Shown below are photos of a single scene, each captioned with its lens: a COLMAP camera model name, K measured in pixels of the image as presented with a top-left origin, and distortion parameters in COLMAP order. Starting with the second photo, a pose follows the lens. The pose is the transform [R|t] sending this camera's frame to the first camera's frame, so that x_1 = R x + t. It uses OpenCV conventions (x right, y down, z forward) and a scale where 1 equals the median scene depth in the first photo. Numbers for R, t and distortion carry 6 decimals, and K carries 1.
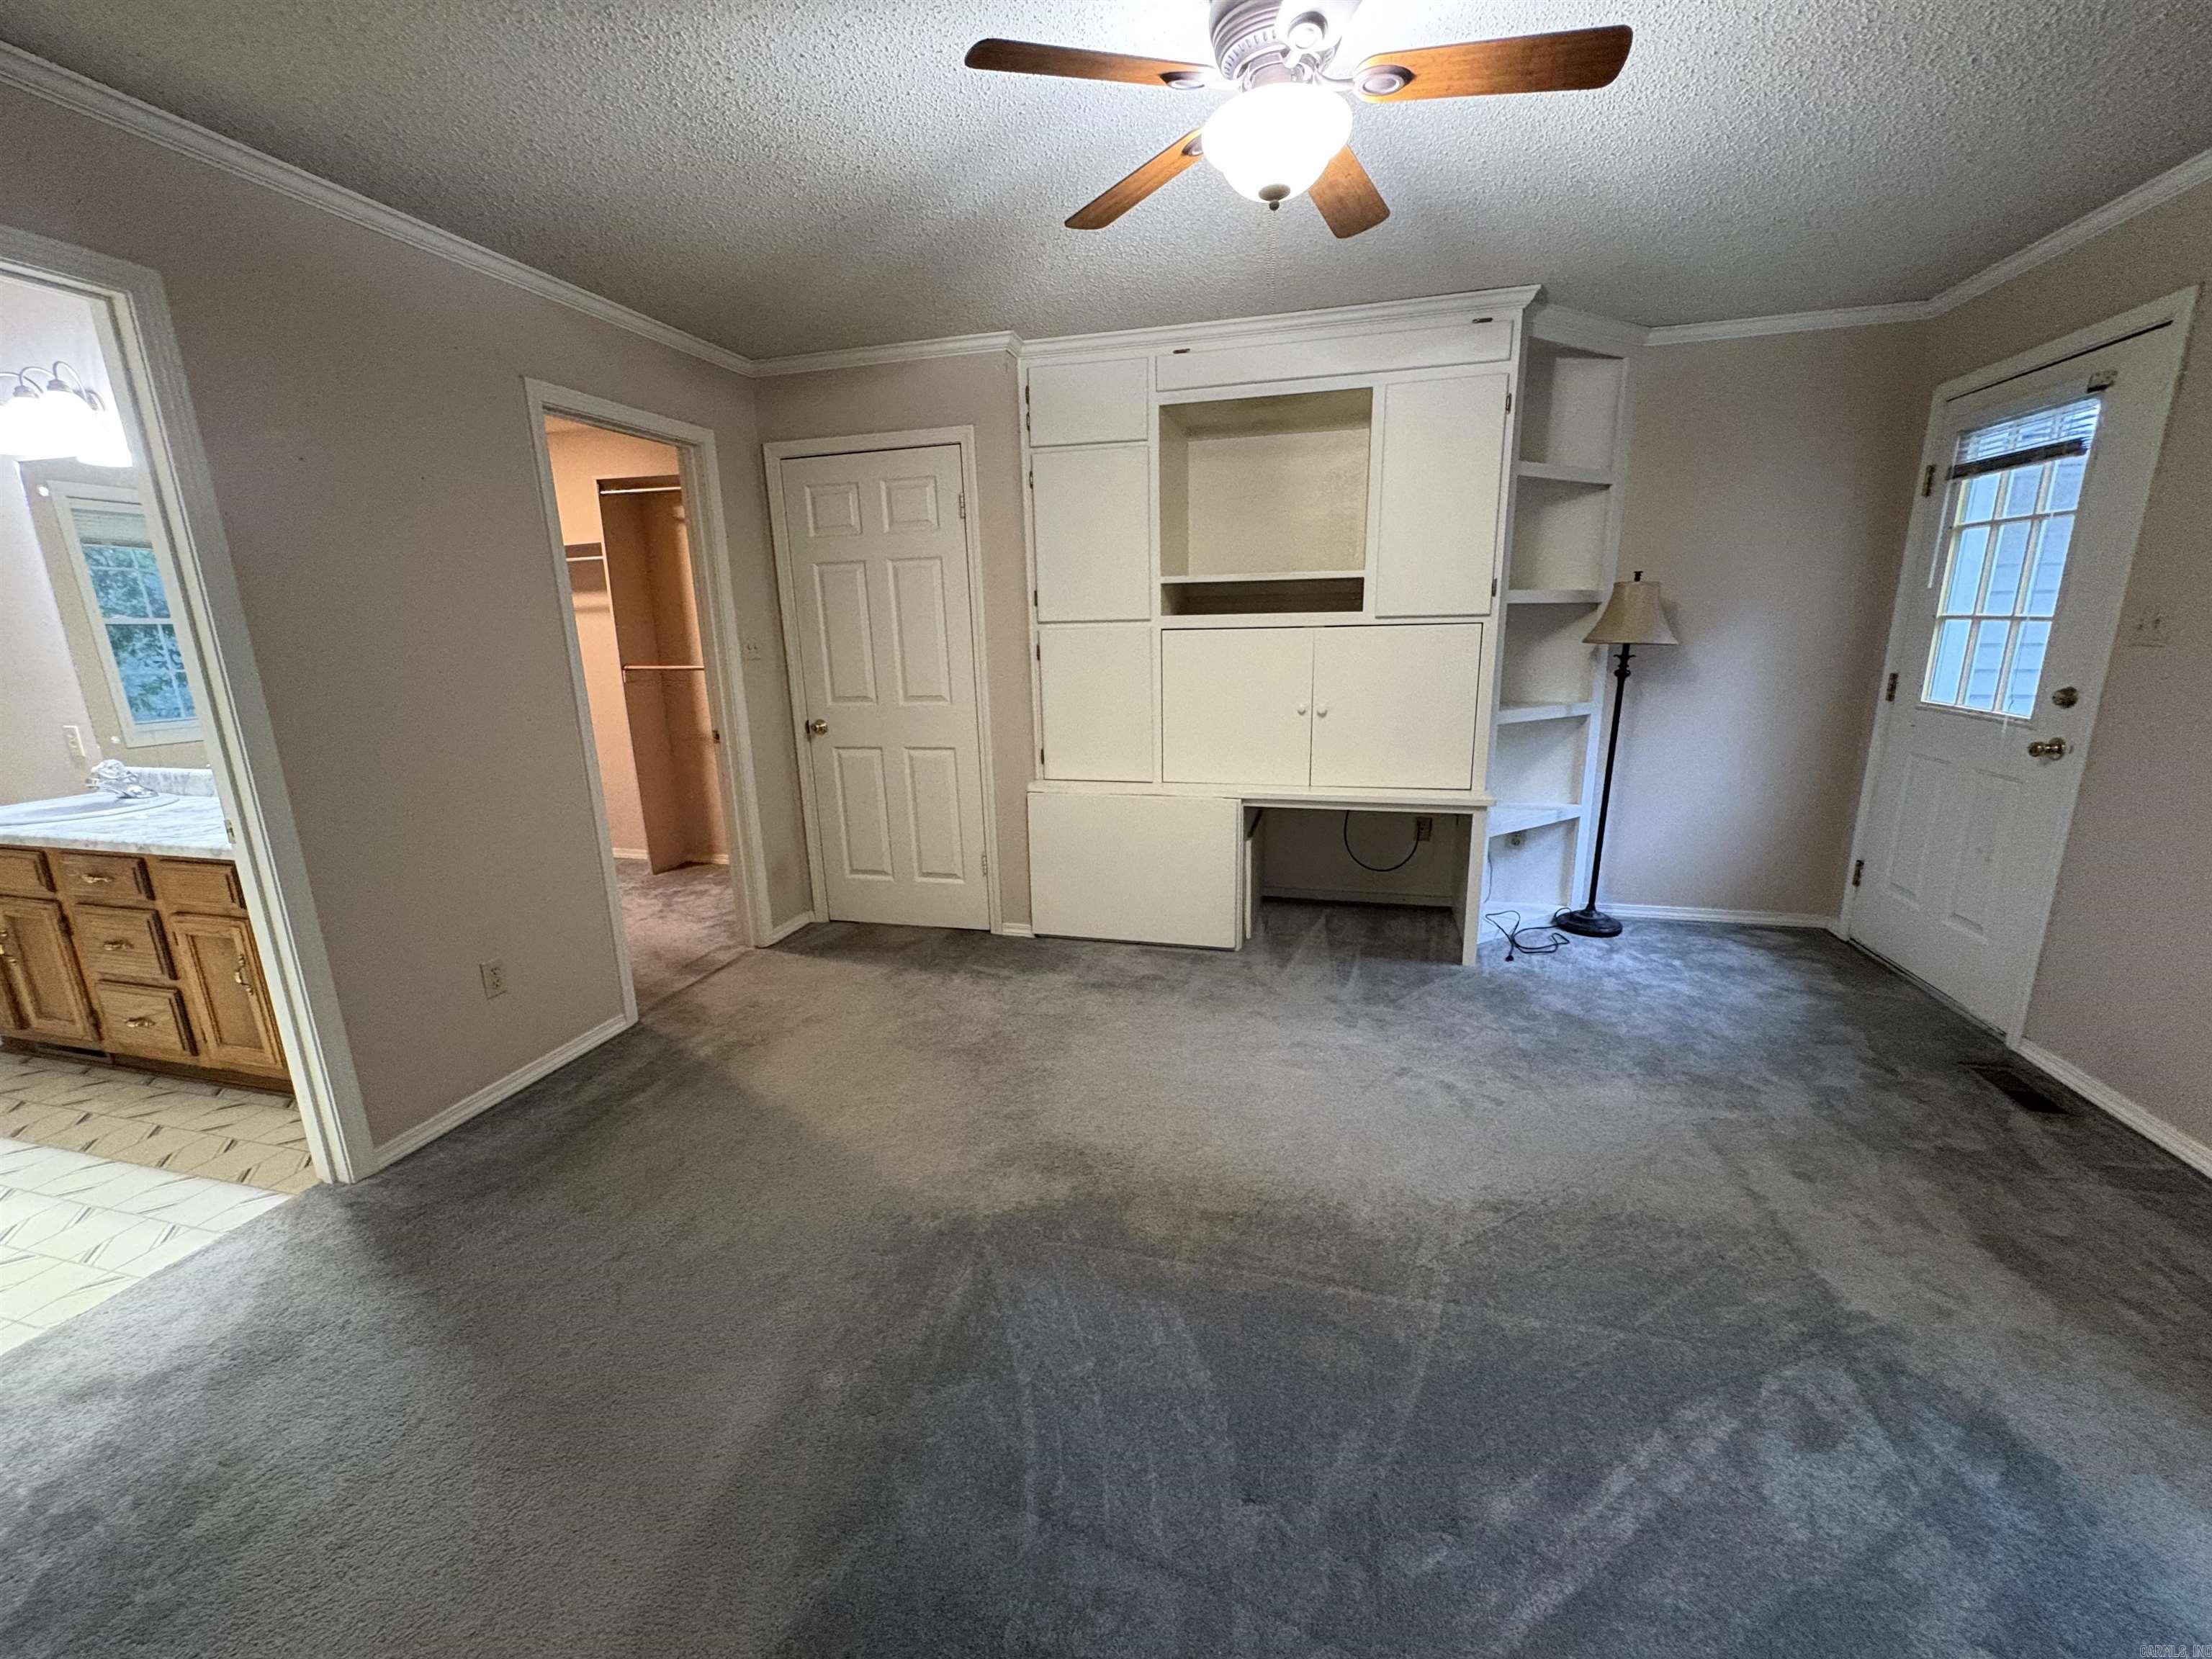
lens RADIAL K [[880.4, 0, 1106.9], [0, 880.4, 830.7], [0, 0, 1]] dist [-0.001962, 0.000451]
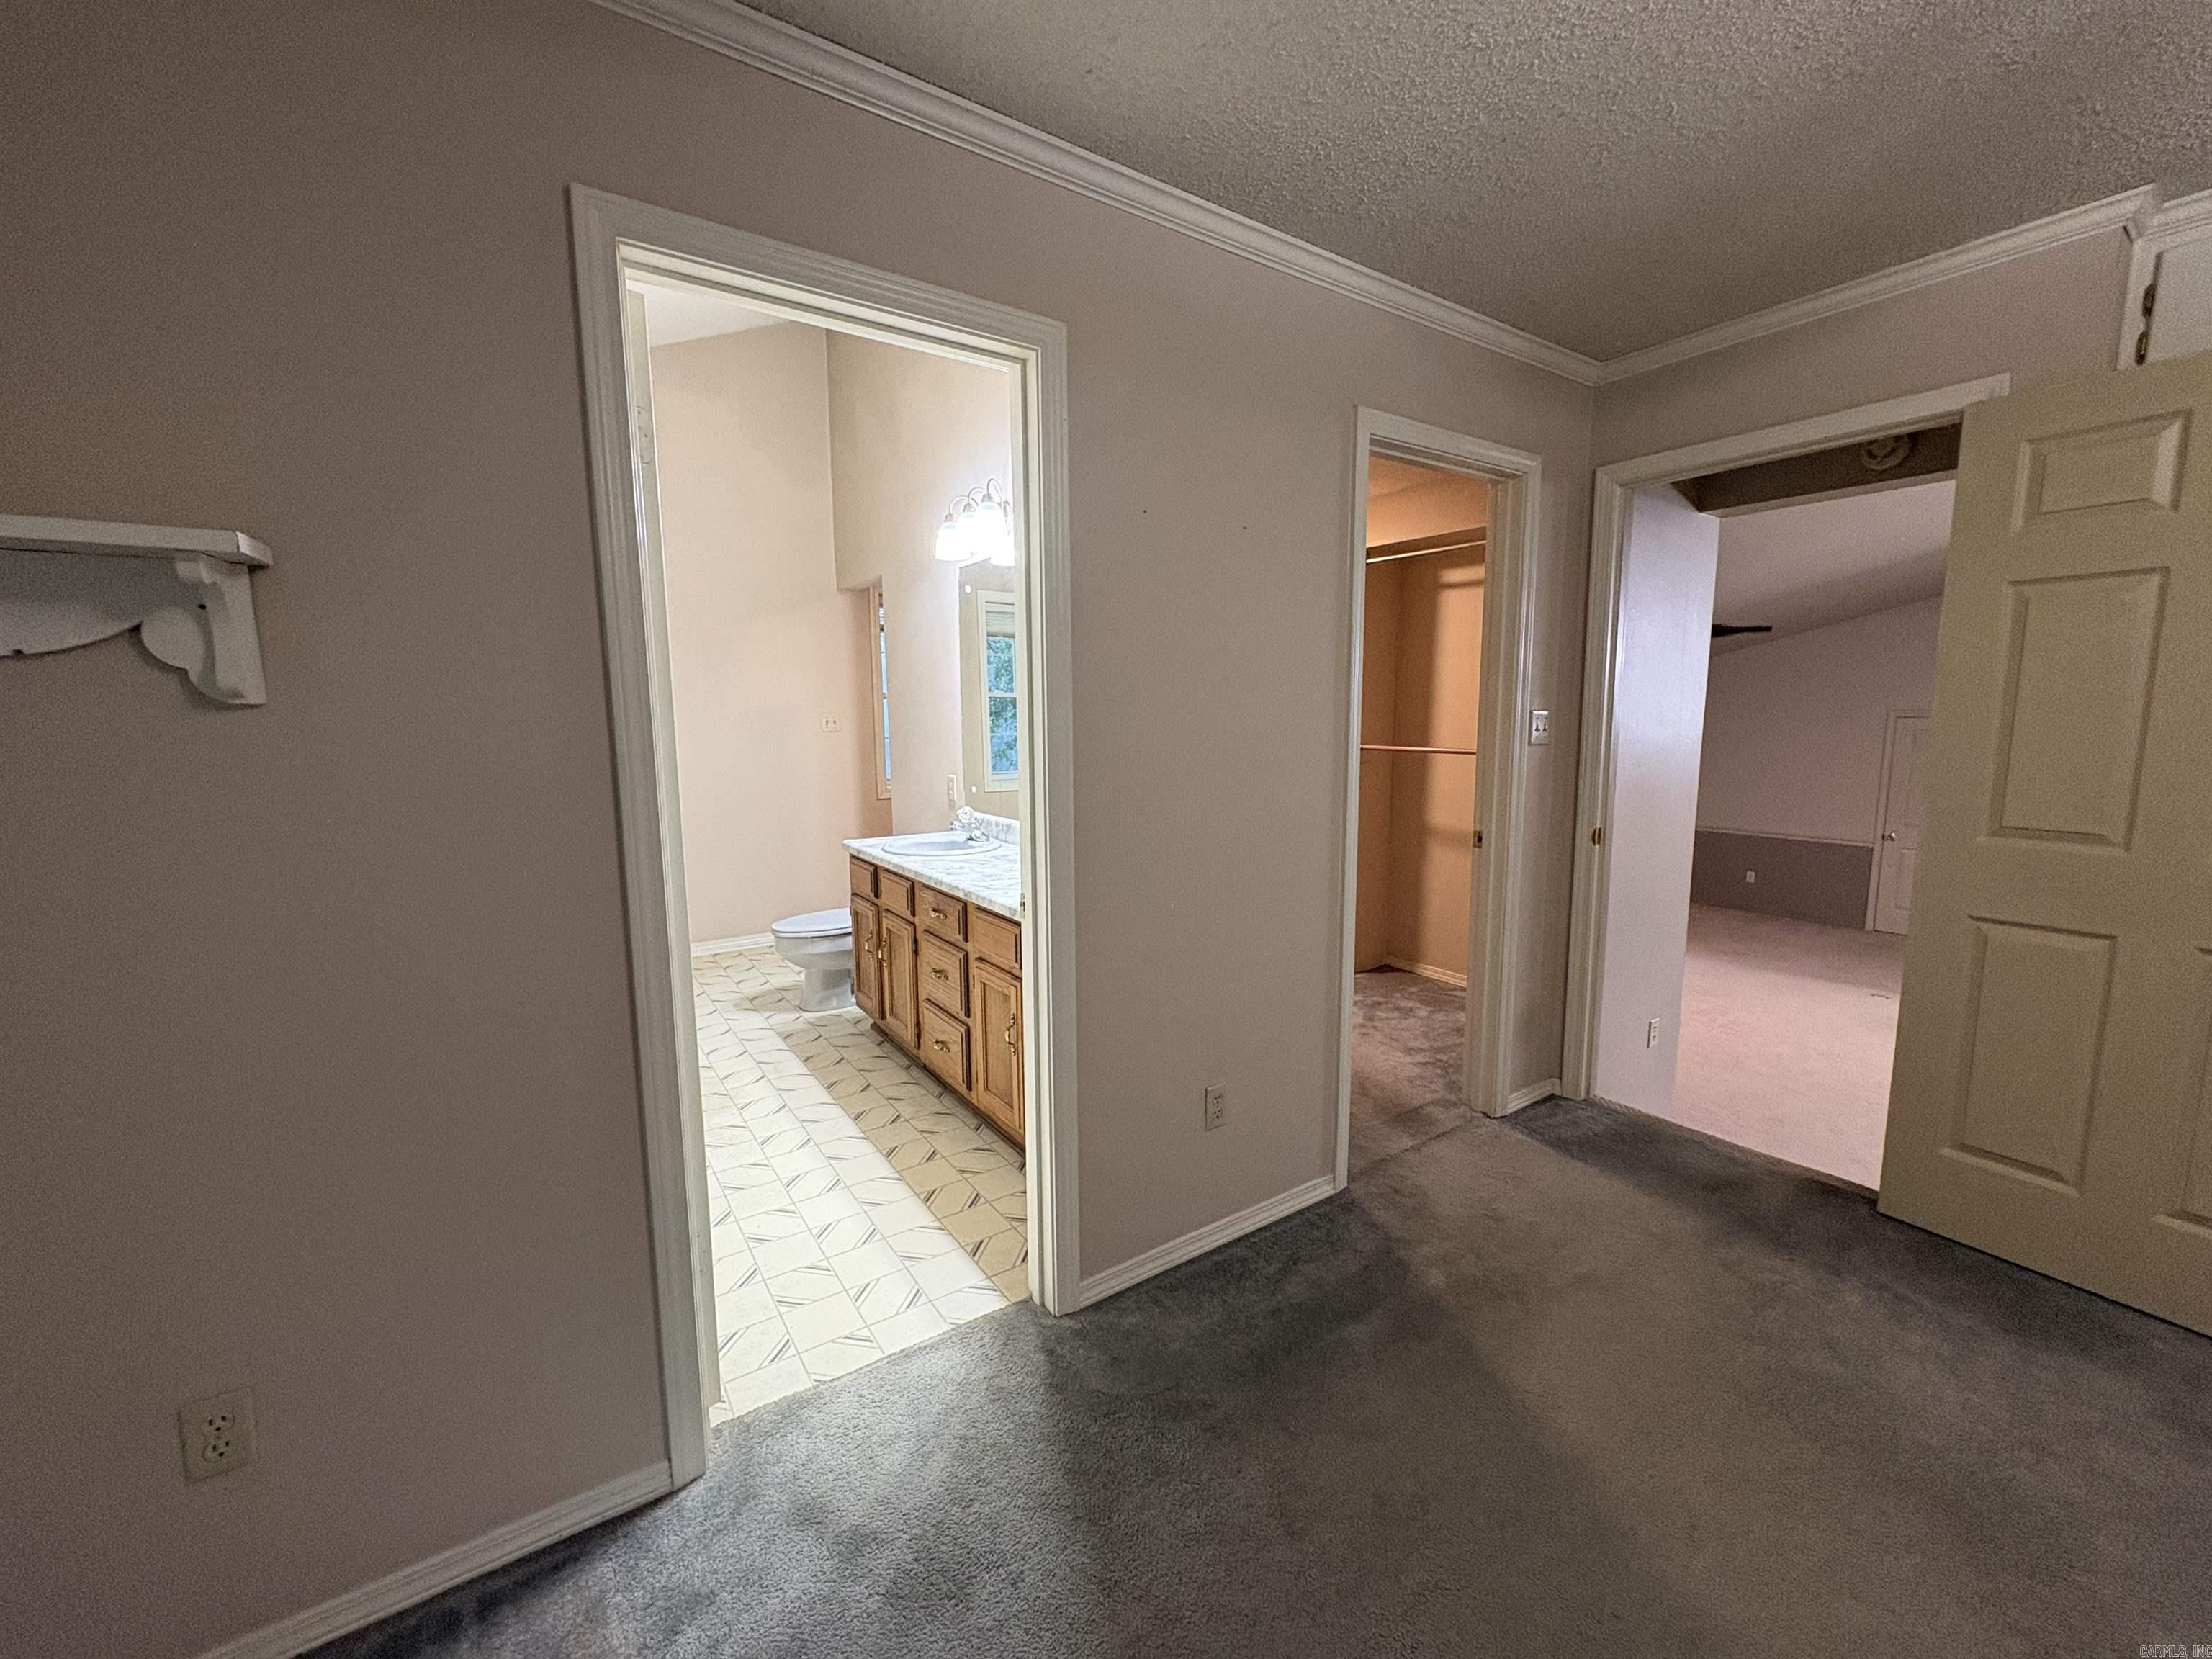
lens RADIAL K [[880.4, 0, 1106.9], [0, 880.4, 830.7], [0, 0, 1]] dist [-0.001962, 0.000451]
pose [[0.754252, 0.103660, -0.648351, -0.249938], [-0.161377, 0.986436, -0.030022, -0.049905], [0.636445, 0.127273, 0.760749, 0.252179]]
